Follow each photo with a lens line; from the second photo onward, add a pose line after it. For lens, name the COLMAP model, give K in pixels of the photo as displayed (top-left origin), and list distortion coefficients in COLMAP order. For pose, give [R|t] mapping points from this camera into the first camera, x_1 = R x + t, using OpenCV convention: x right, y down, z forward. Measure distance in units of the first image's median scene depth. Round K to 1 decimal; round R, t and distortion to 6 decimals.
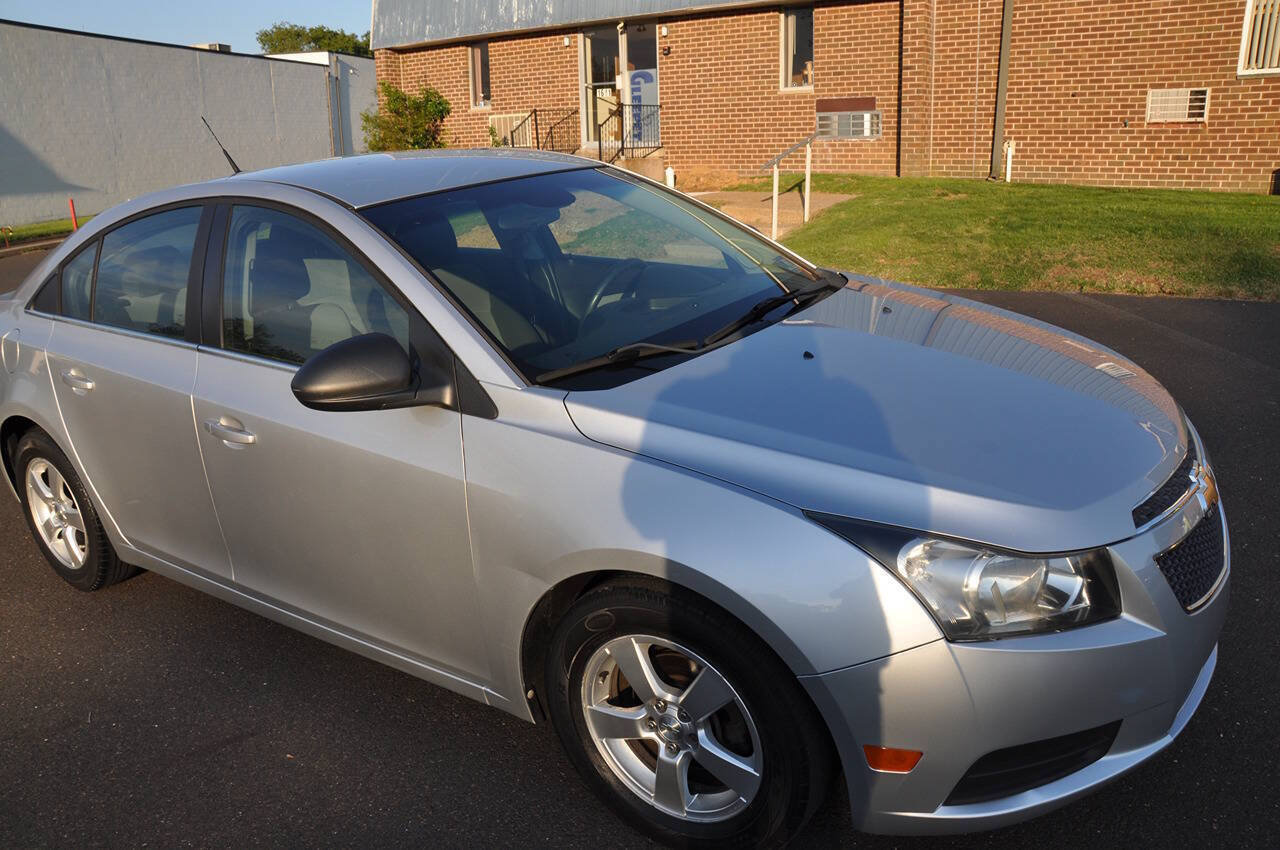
lens RADIAL K [[994.7, 0, 627.4], [0, 994.7, 427.1], [0, 0, 1]] dist [-0.171824, 0.129272]
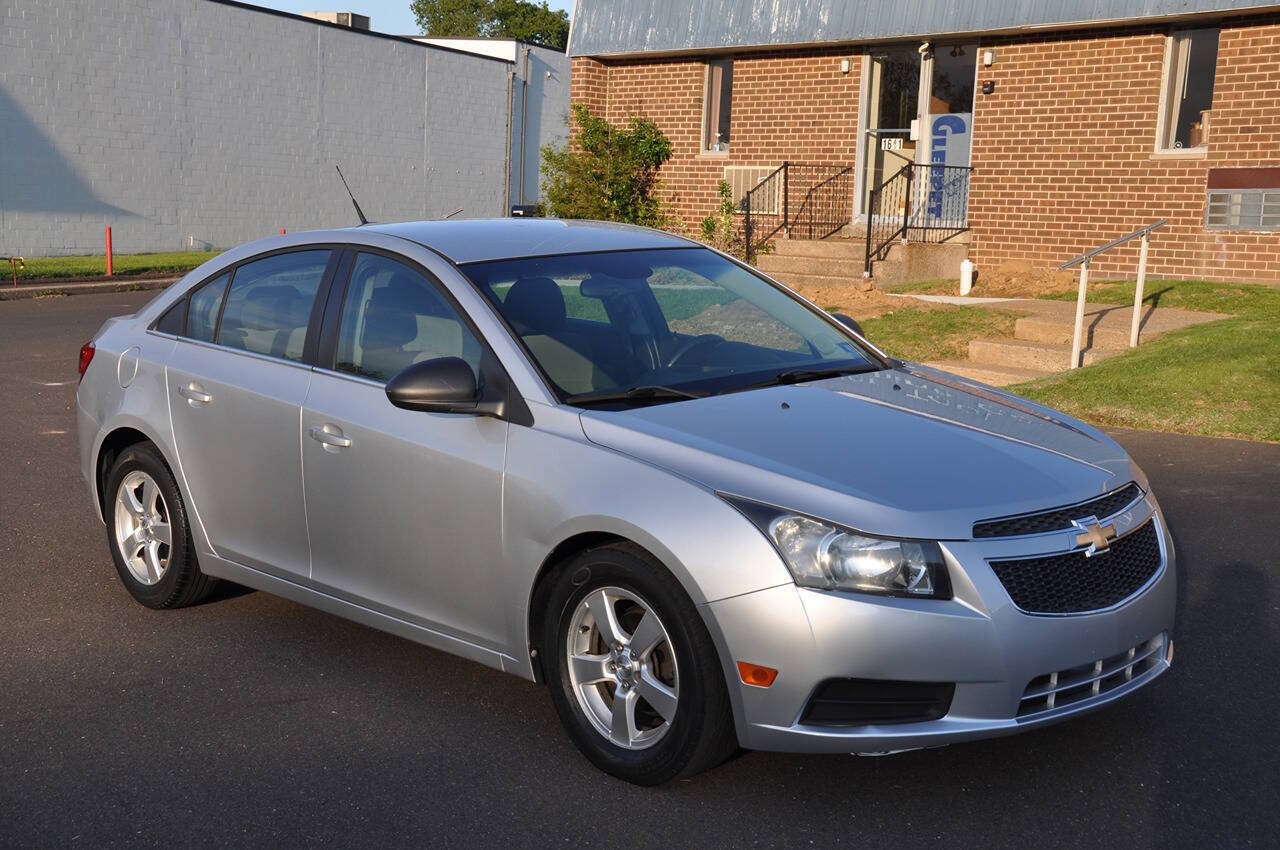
lens RADIAL K [[1651.6, 0, 640.0], [0, 1651.6, 425.0], [0, 0, 1]] dist [0.065294, 0.438185]
pose [[0.976418, 0.091821, -0.195391, 0.060040], [-0.120036, 0.983155, -0.137830, 0.037718], [0.179444, 0.158034, 0.970992, -0.152557]]
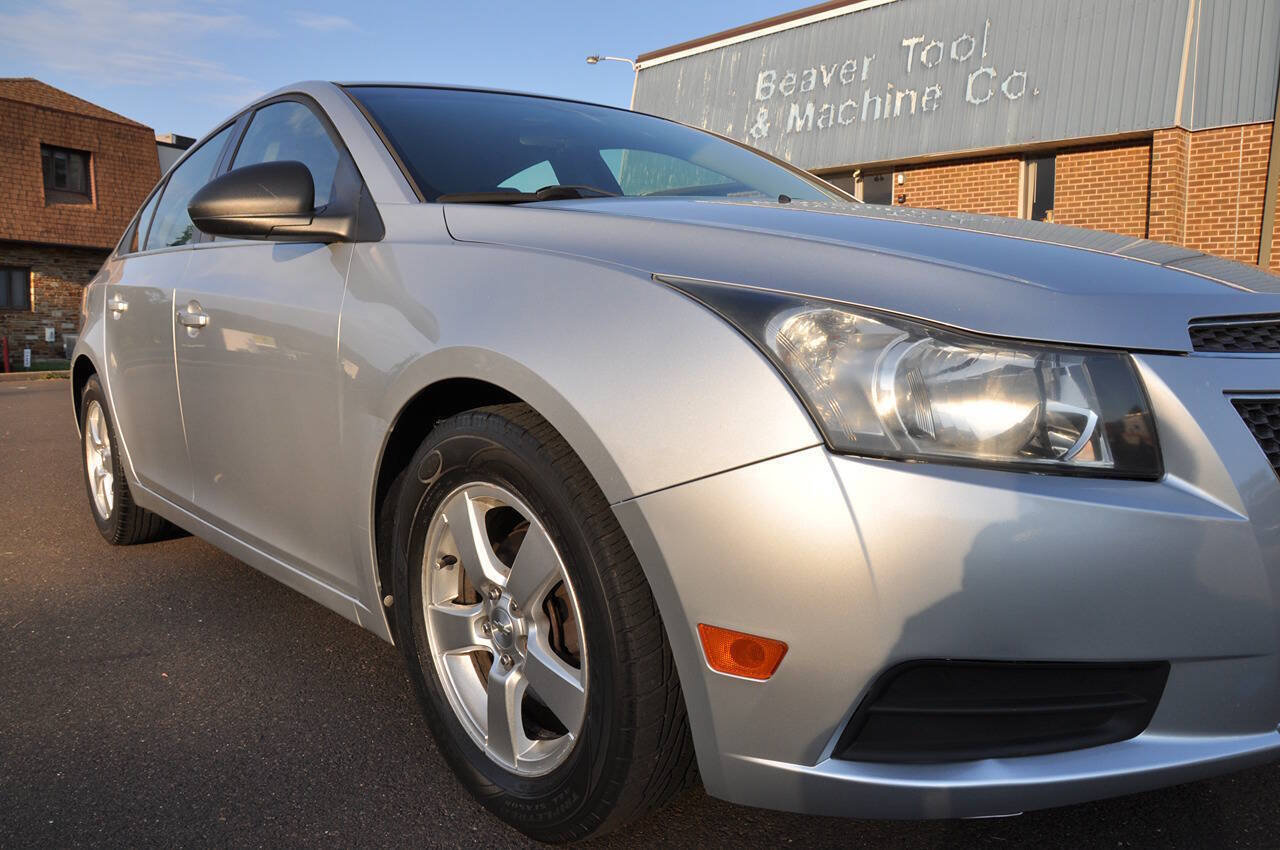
lens RADIAL K [[994.7, 0, 627.4], [0, 994.7, 427.1], [0, 0, 1]] dist [-0.171824, 0.129272]
pose [[0.965931, 0.074662, -0.247797, 0.038917], [-0.116625, 0.980328, -0.159237, 0.034591], [0.231034, 0.182712, 0.955636, 0.039349]]
